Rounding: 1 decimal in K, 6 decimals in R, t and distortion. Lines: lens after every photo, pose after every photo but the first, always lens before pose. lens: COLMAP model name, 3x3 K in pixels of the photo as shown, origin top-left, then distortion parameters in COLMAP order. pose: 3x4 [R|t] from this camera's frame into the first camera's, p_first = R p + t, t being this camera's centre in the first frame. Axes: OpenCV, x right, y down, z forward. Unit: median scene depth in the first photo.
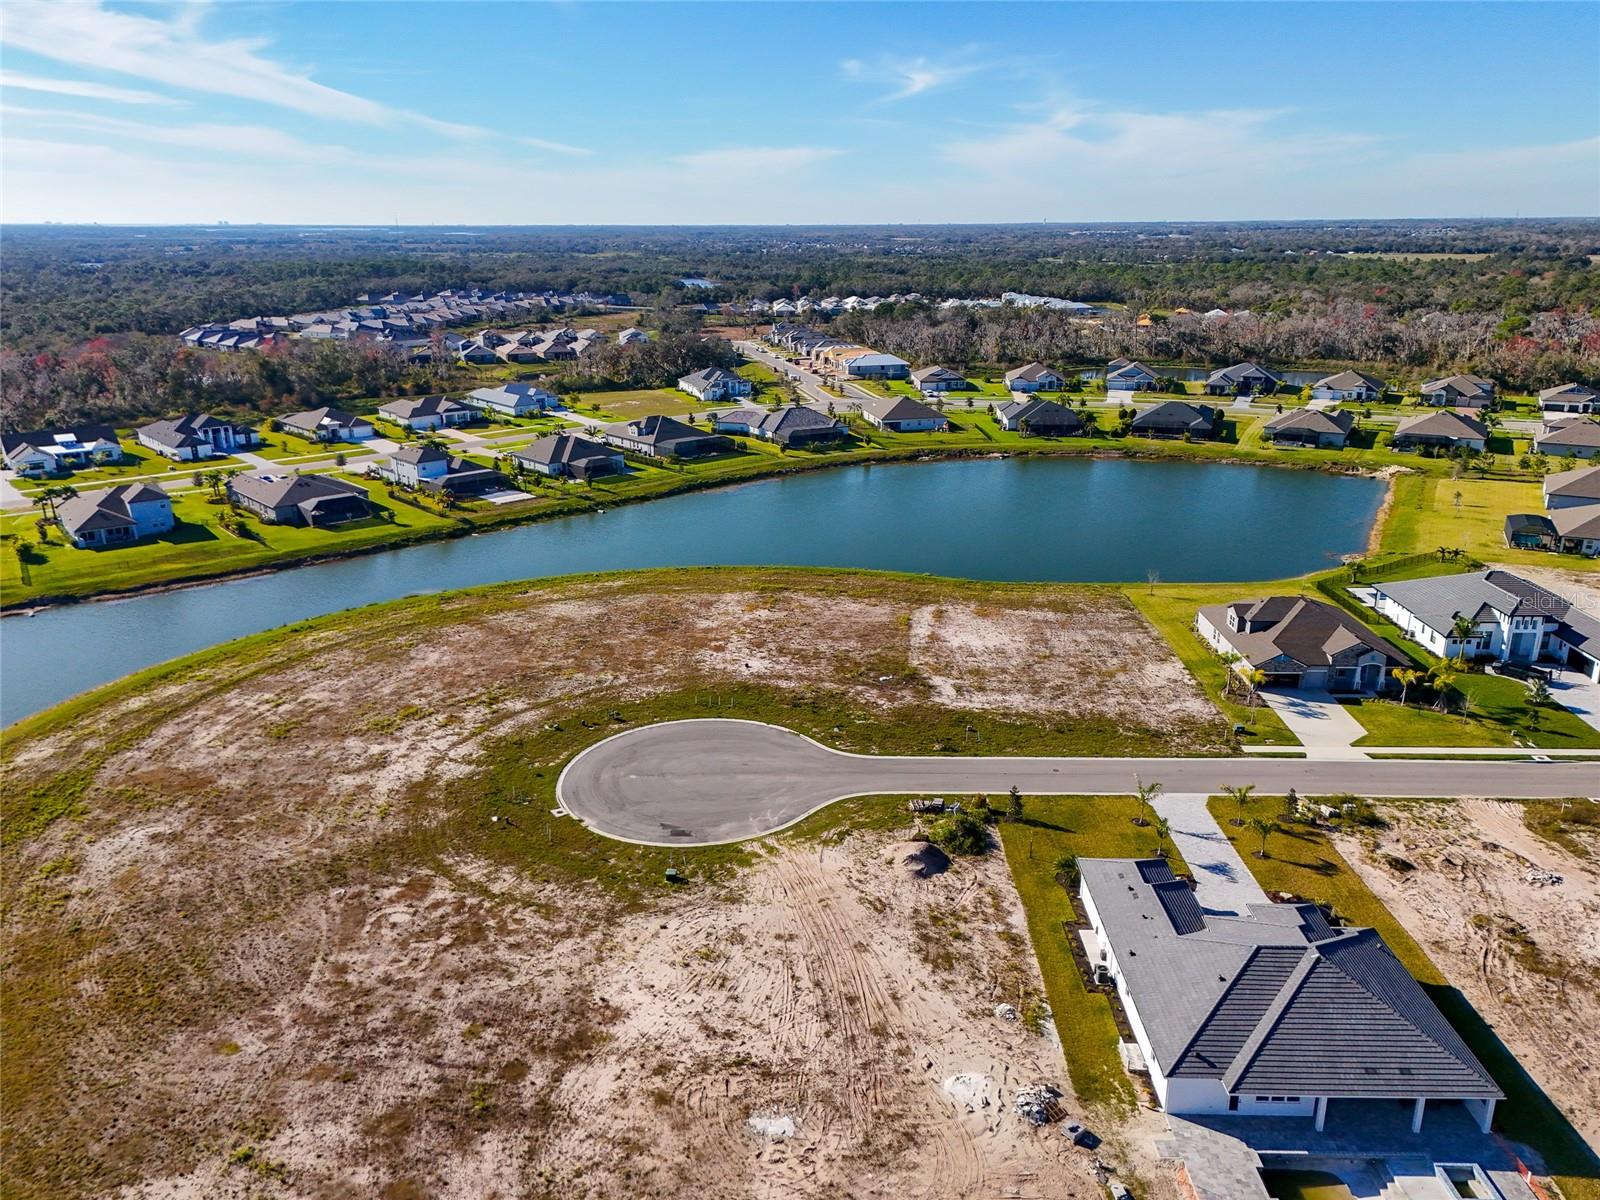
lens RADIAL K [[1076.3, 0, 800.0], [0, 1076.3, 600.0], [0, 0, 1]] dist [0.100753, -0.137519]
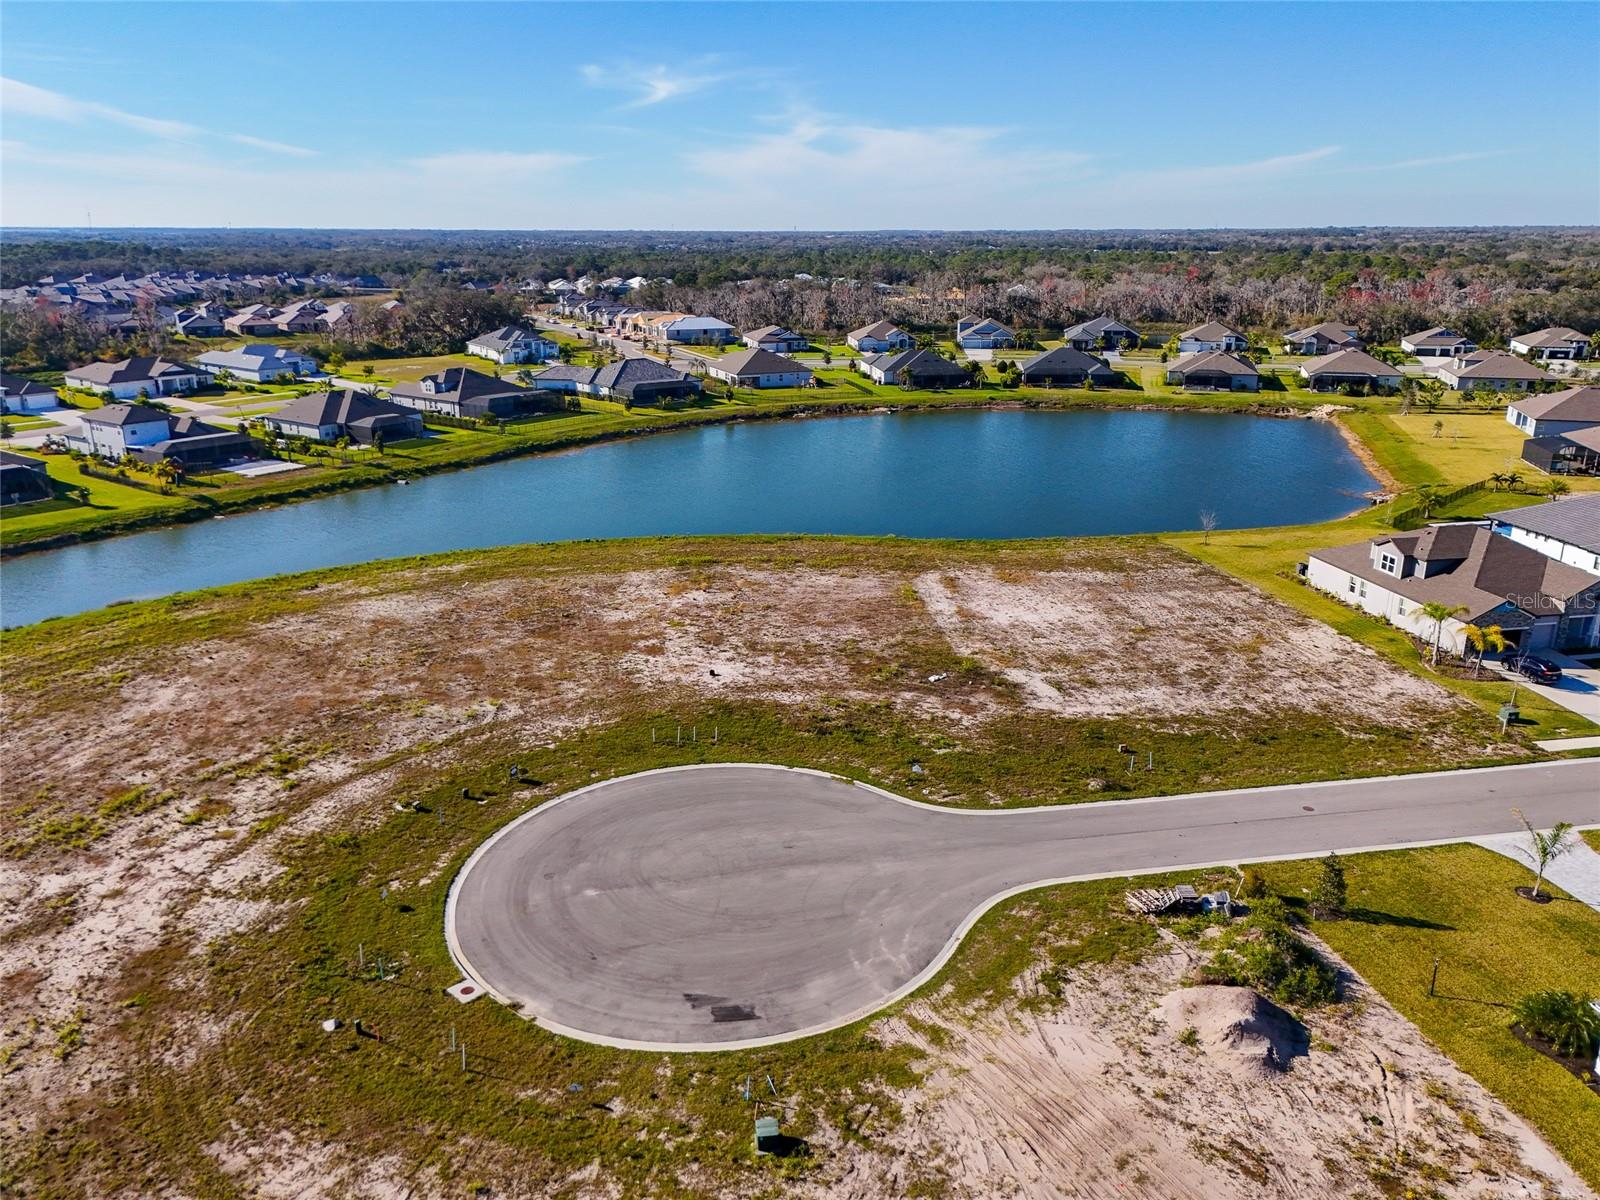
lens RADIAL K [[1122.6, 0, 800.0], [0, 1122.6, 600.0], [0, 0, 1]] dist [0.061123, -0.038893]
pose [[0.980789, -0.056124, 0.186823, -0.090923], [0.056851, 0.998382, 0.001467, 0.015523], [-0.186603, 0.009182, 0.982392, 0.265725]]
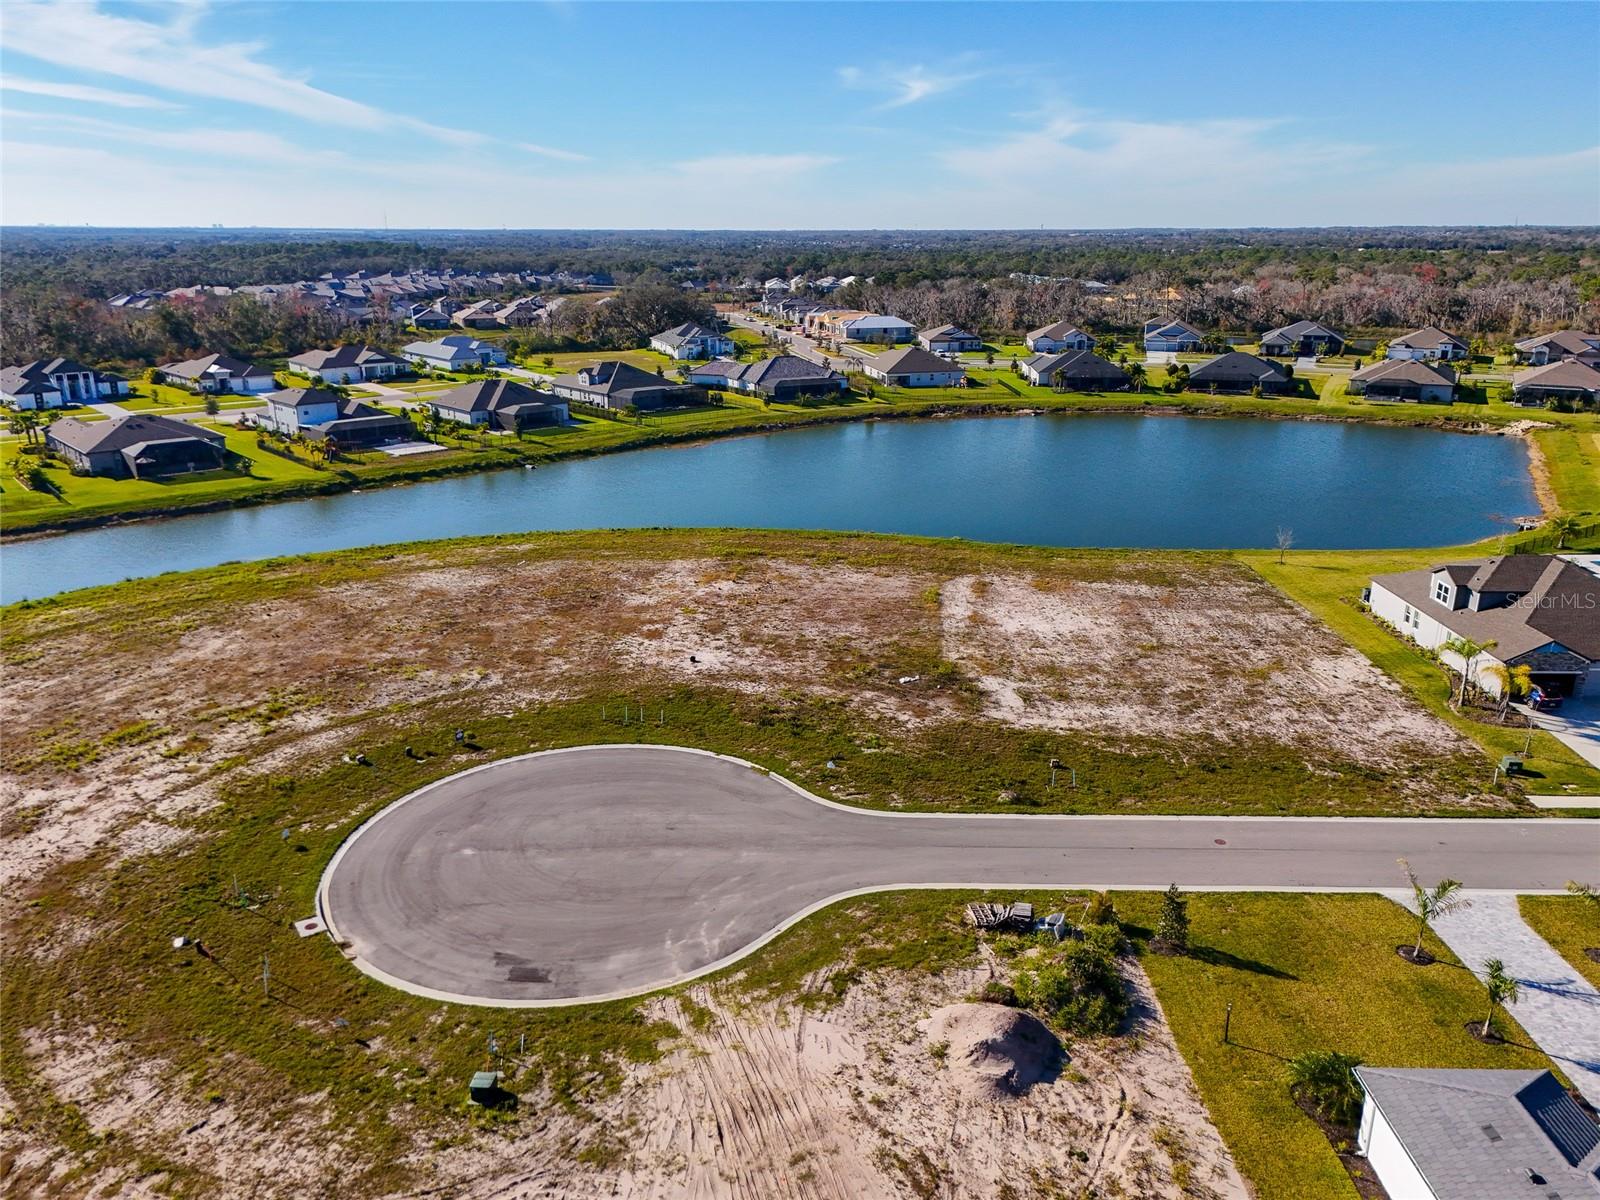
lens RADIAL K [[1122.6, 0, 800.0], [0, 1122.6, 600.0], [0, 0, 1]] dist [0.061123, -0.038893]
pose [[0.999978, 0.003689, 0.005565, 0.008440], [-0.003674, 0.999990, -0.002727, 0.020567], [-0.005575, 0.002706, 0.999981, 0.250535]]
